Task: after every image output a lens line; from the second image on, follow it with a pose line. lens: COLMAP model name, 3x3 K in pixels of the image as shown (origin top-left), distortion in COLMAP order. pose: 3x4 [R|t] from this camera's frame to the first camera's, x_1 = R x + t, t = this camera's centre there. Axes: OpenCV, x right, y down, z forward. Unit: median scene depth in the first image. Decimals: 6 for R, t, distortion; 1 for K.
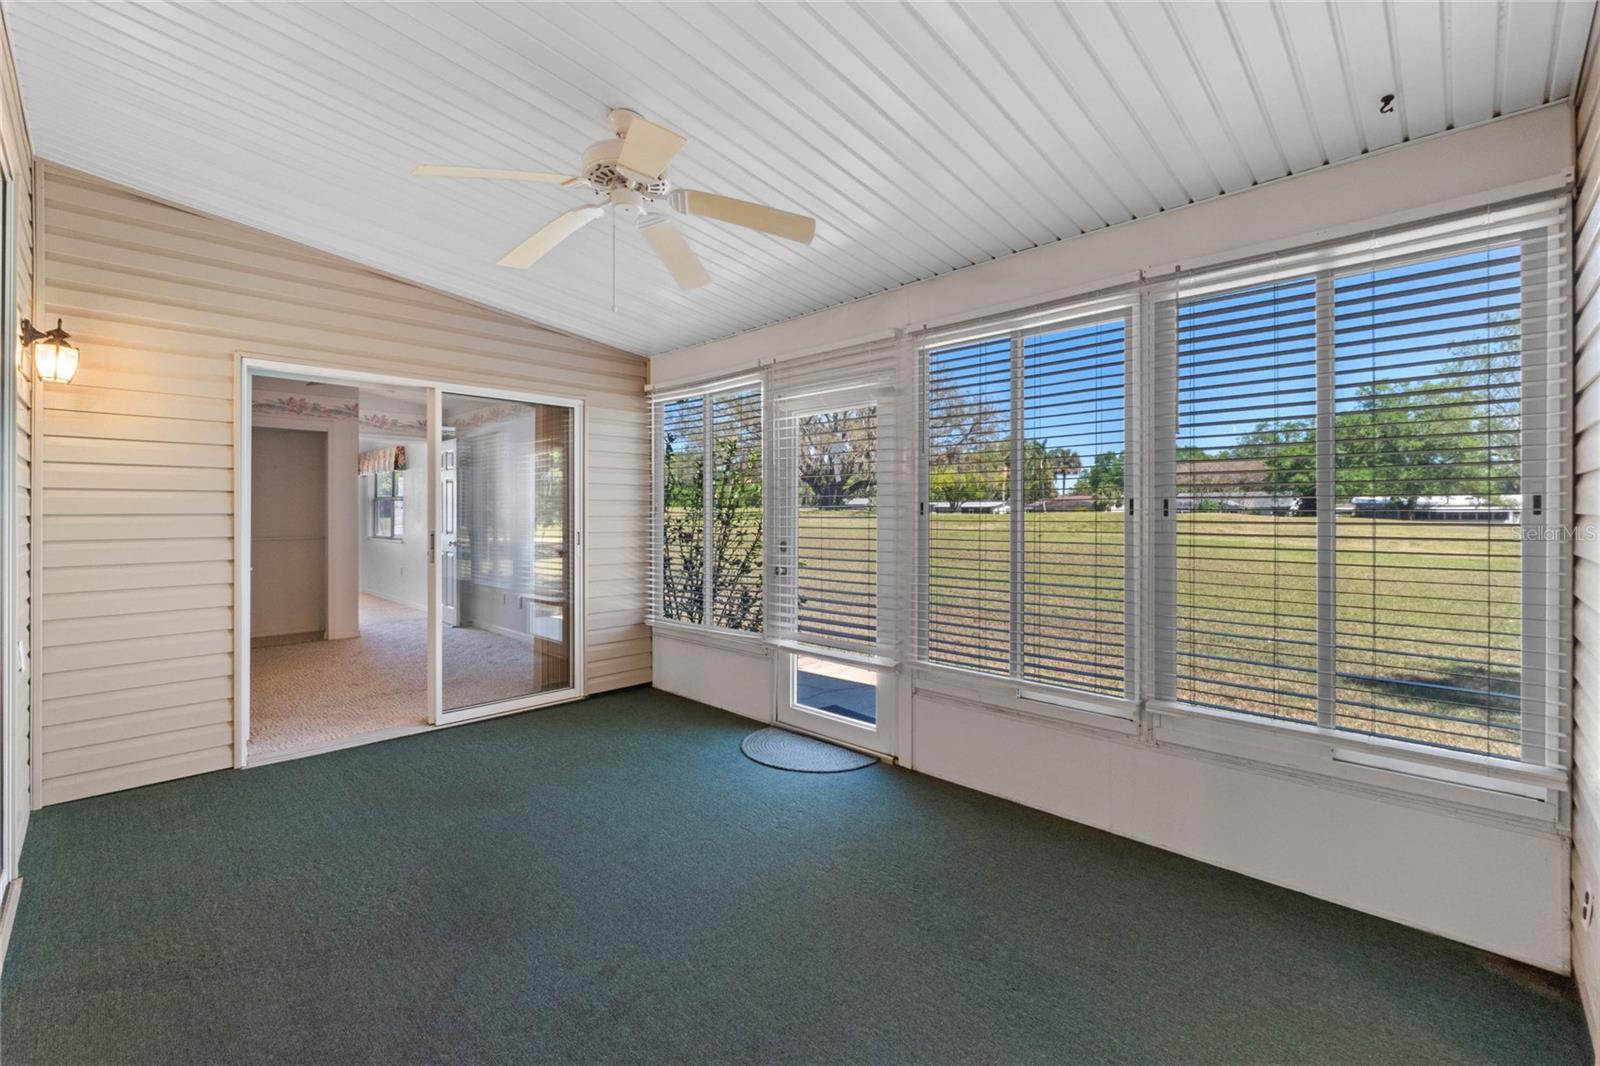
lens RADIAL K [[665.7, 0, 800.5], [0, 665.7, 515.5], [0, 0, 1]] dist [-0.001302, -0.000052]
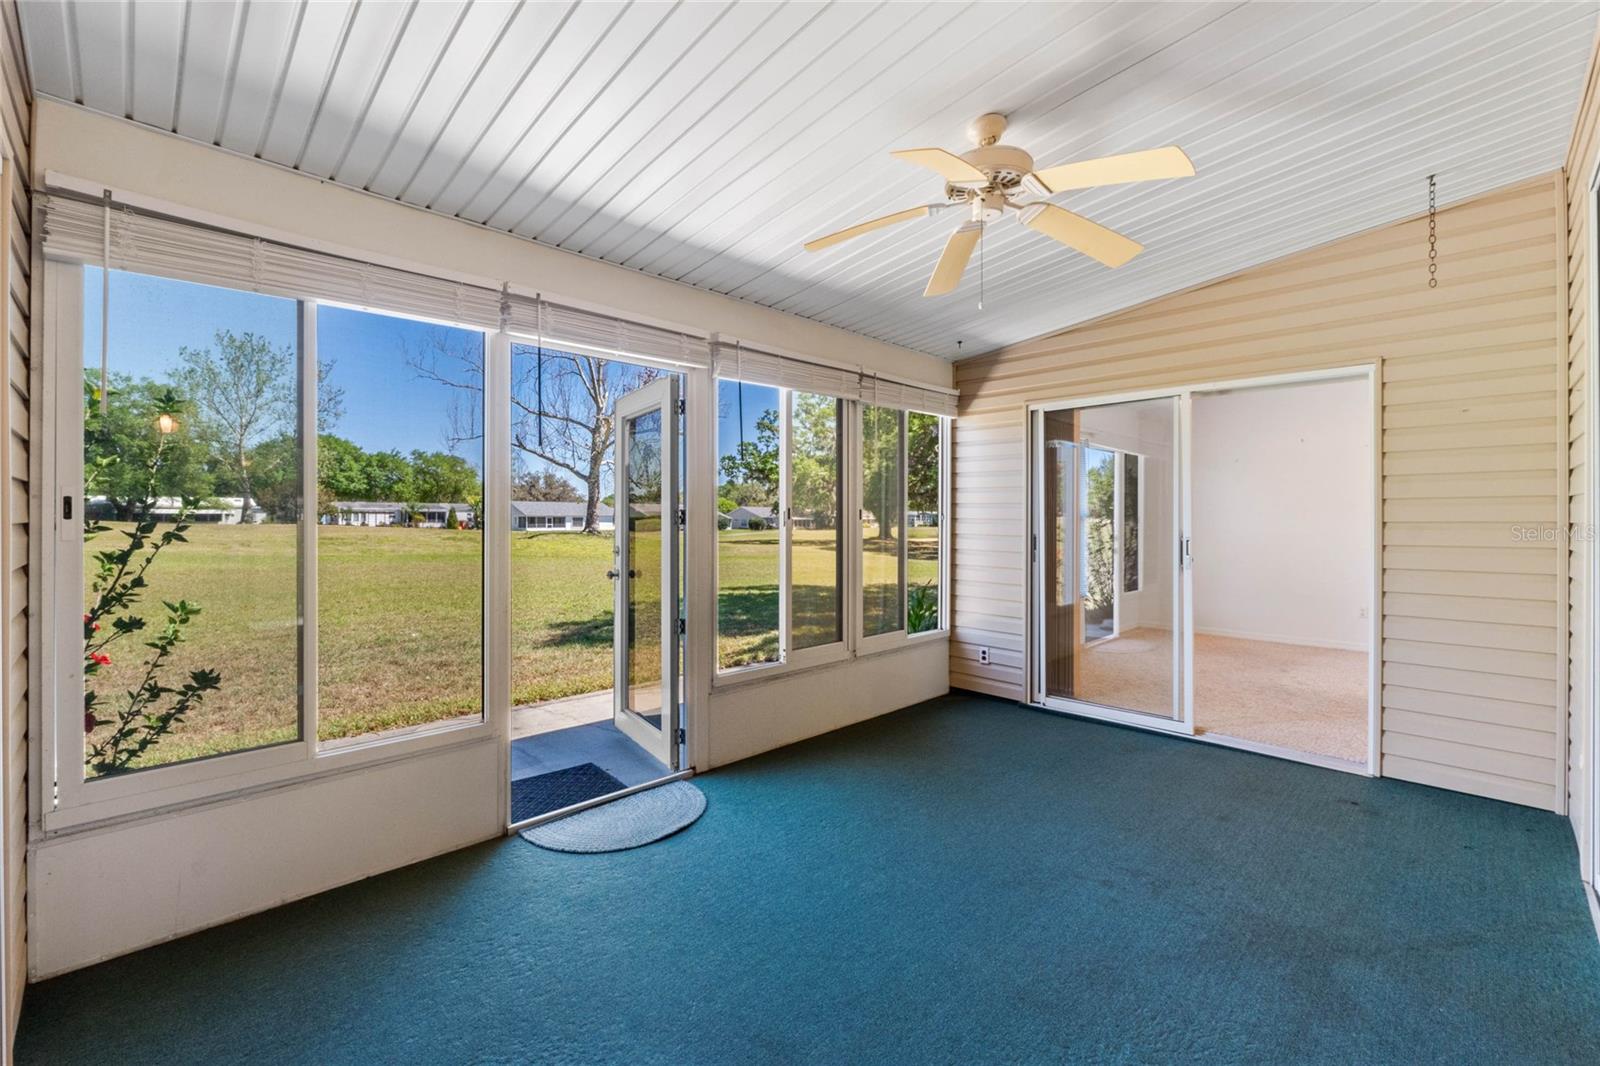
lens RADIAL K [[680.8, 0, 803.0], [0, 680.8, 522.9], [0, 0, 1]] dist [-0.003166, -0.000799]
pose [[0.024770, -0.009187, 0.999651, -0.805268], [0.001600, 0.999957, 0.009150, -0.003360], [-0.999692, 0.001373, 0.024784, 0.778398]]
